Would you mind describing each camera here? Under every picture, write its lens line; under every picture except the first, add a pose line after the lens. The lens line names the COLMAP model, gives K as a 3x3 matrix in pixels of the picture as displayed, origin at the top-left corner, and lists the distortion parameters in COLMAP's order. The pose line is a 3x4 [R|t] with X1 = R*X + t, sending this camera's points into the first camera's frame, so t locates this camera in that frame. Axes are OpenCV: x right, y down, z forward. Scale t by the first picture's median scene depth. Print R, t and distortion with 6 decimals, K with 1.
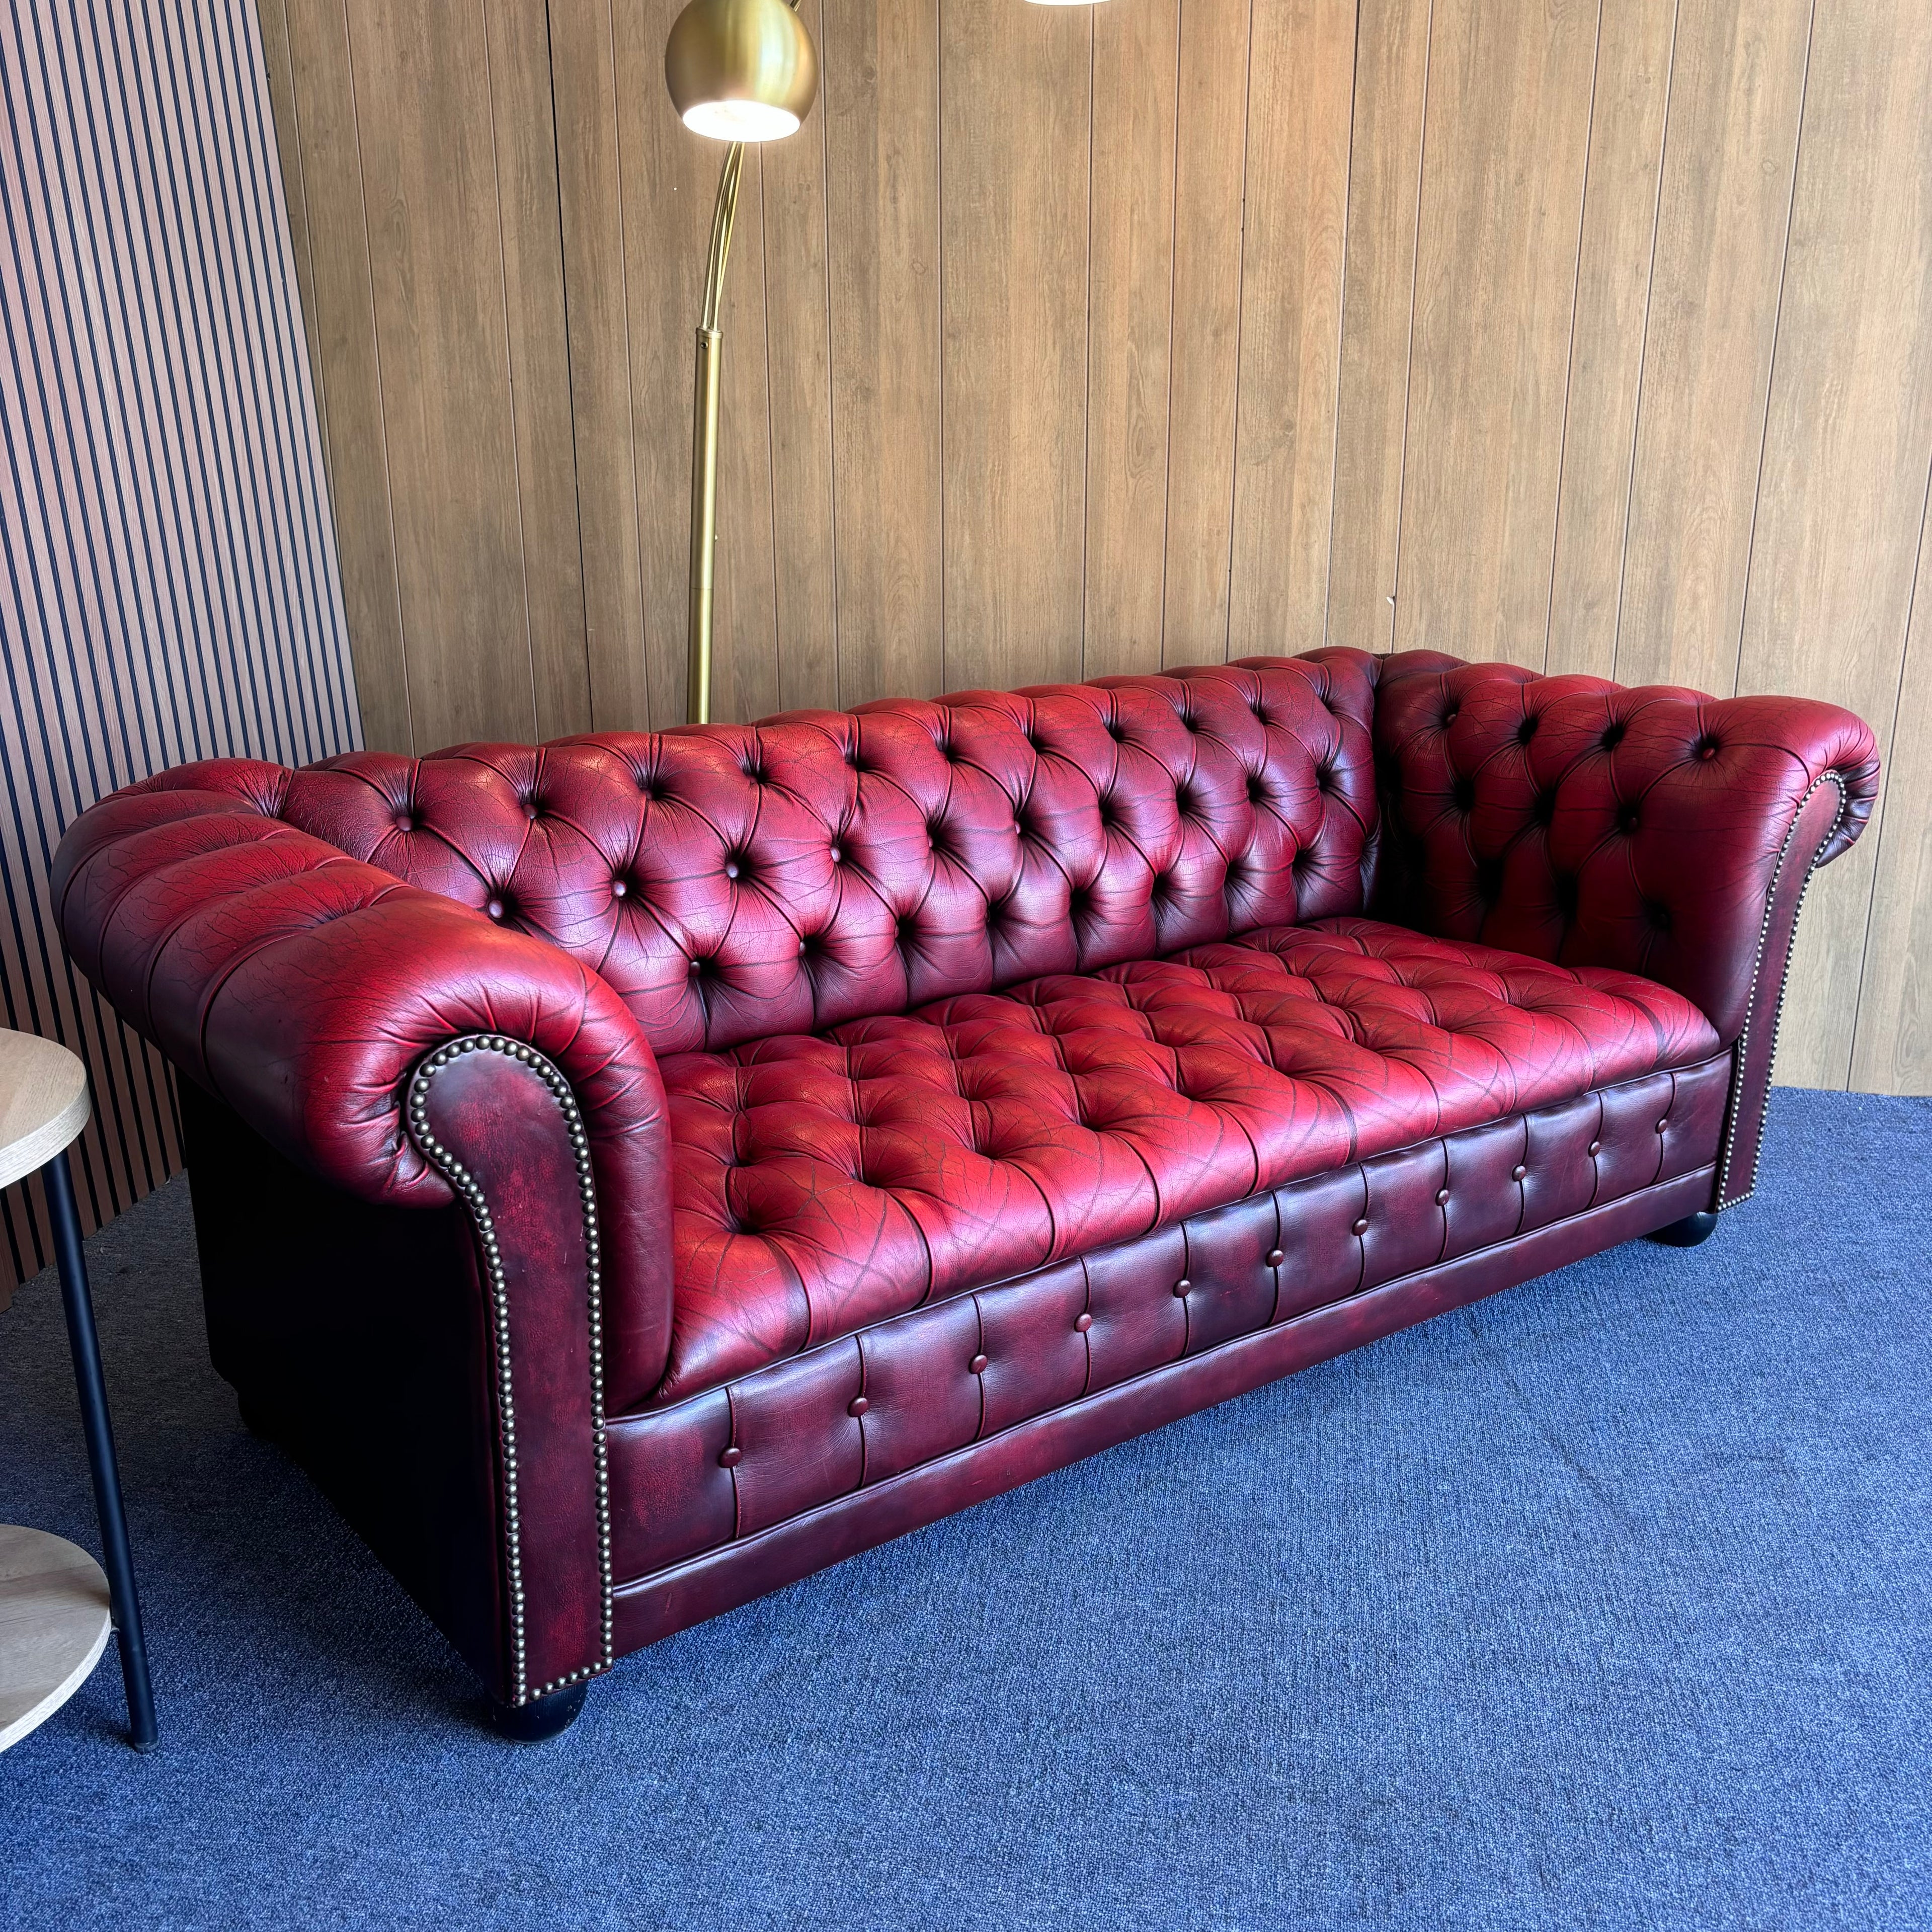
lens RADIAL K [[1973.5, 0, 981.4], [0, 1973.5, 979.7], [0, 0, 1]] dist [0.024209, 0.000000]
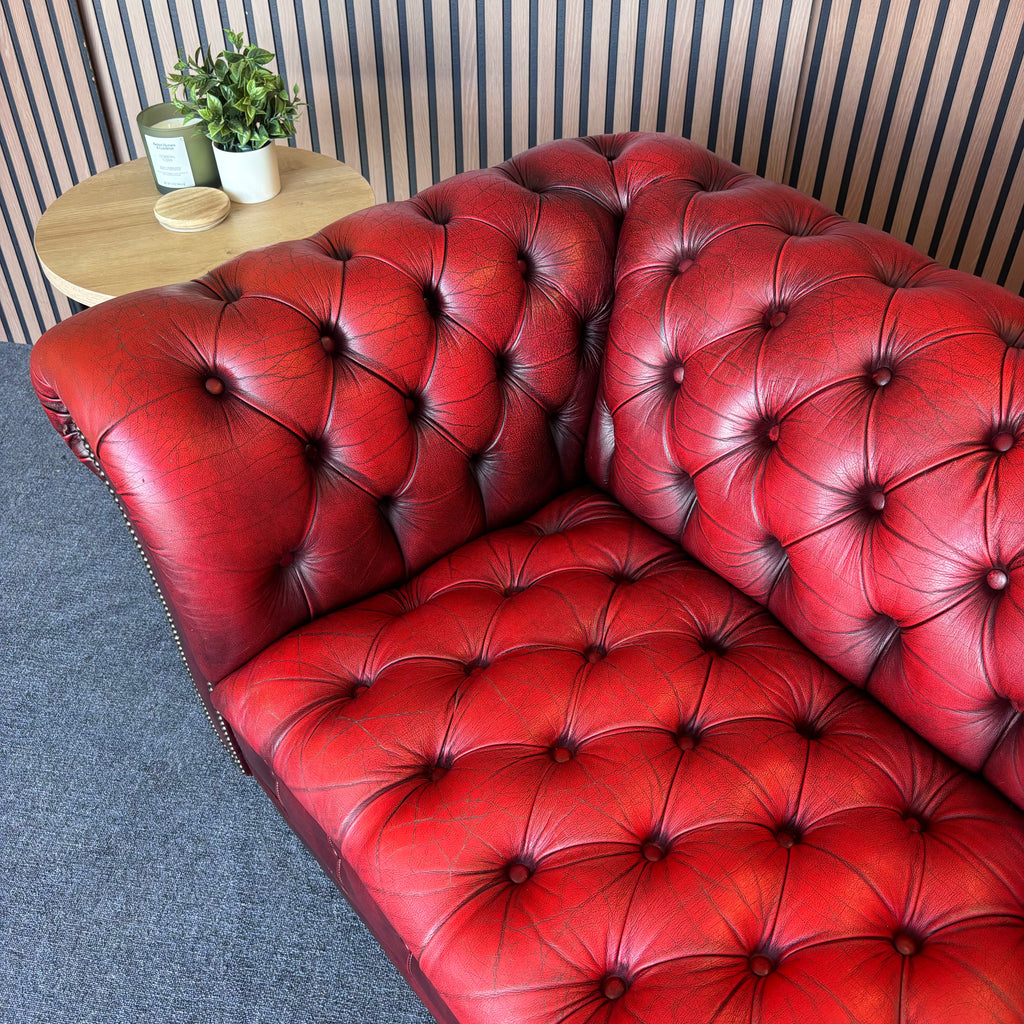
lens RADIAL K [[1046.0, 0, 507.1], [0, 1046.0, 515.7], [0, 0, 1]] dist [0.024209, 0.000000]
pose [[0.015996, 0.694152, -0.719651, 0.247732], [-0.271042, 0.695805, 0.665126, -0.368191], [0.962435, 0.184416, 0.199274, 0.856775]]
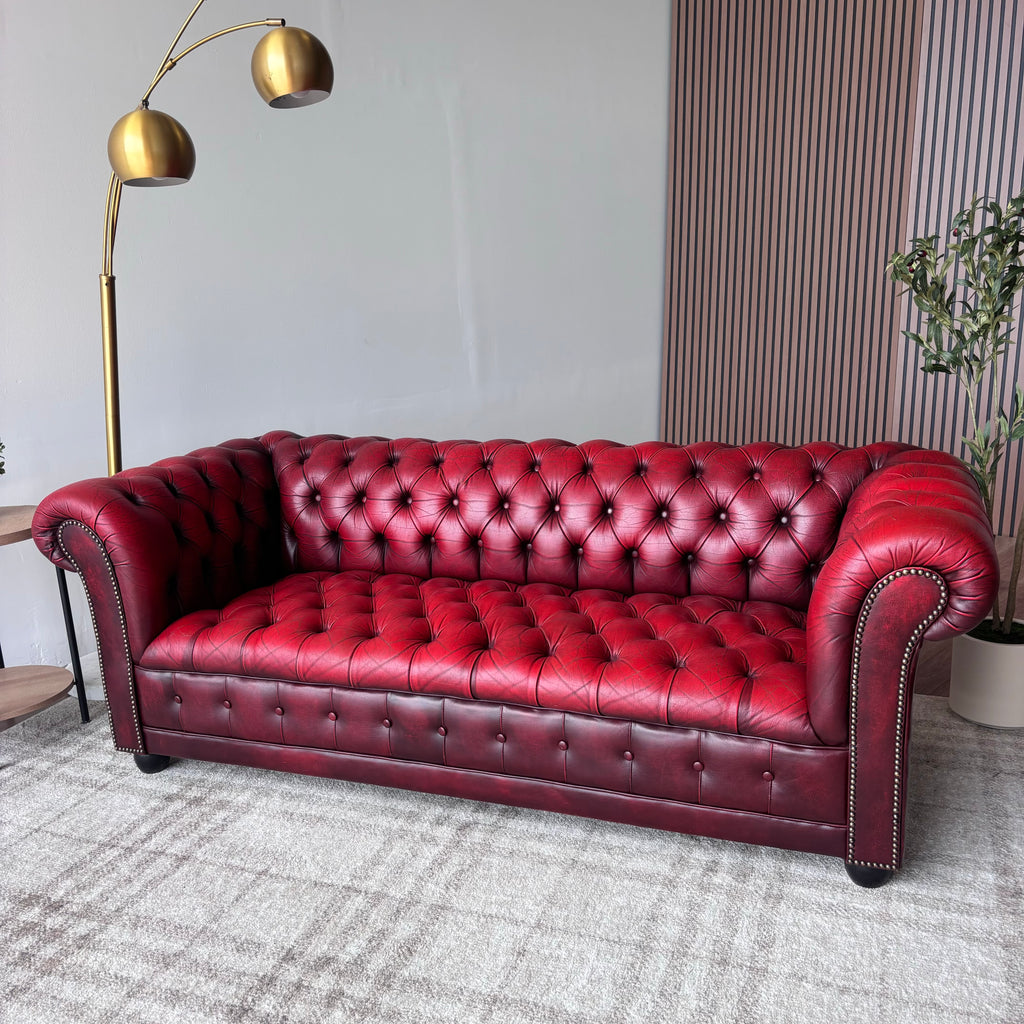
lens RADIAL K [[1046.0, 0, 525.3], [0, 1046.0, 513.2], [0, 0, 1]] dist [0.024209, 0.000000]
pose [[0.529233, 0.172971, -0.830658, 1.122169], [-0.194973, 0.977594, 0.079346, -0.190087], [0.825771, 0.119964, 0.551100, 0.496864]]
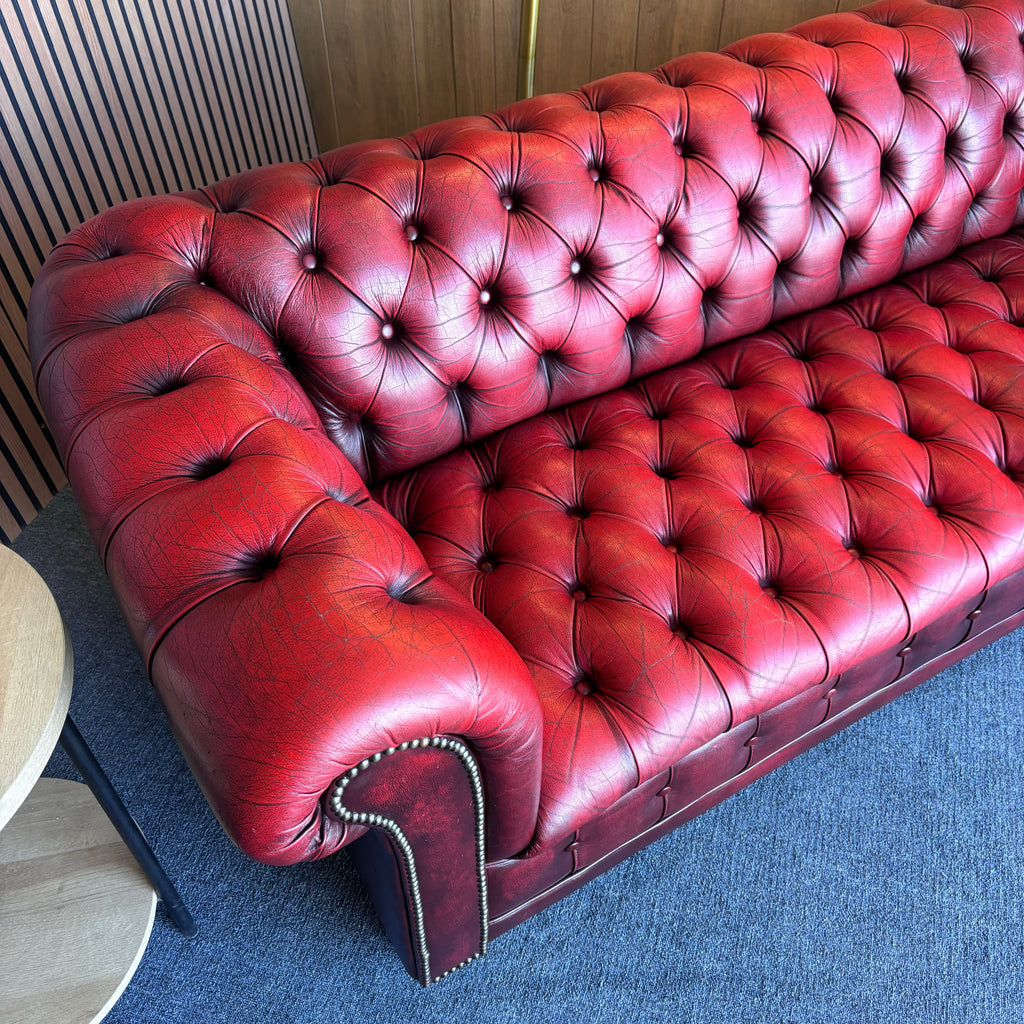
lens RADIAL K [[1046.0, 0, 512.4], [0, 1046.0, 522.0], [0, 0, 1]] dist [0.024209, 0.000000]
pose [[0.991795, 0.086646, -0.093995, -0.104541], [-0.027290, 0.861815, 0.506488, -0.280663], [0.124892, -0.499767, 0.857108, 0.422670]]
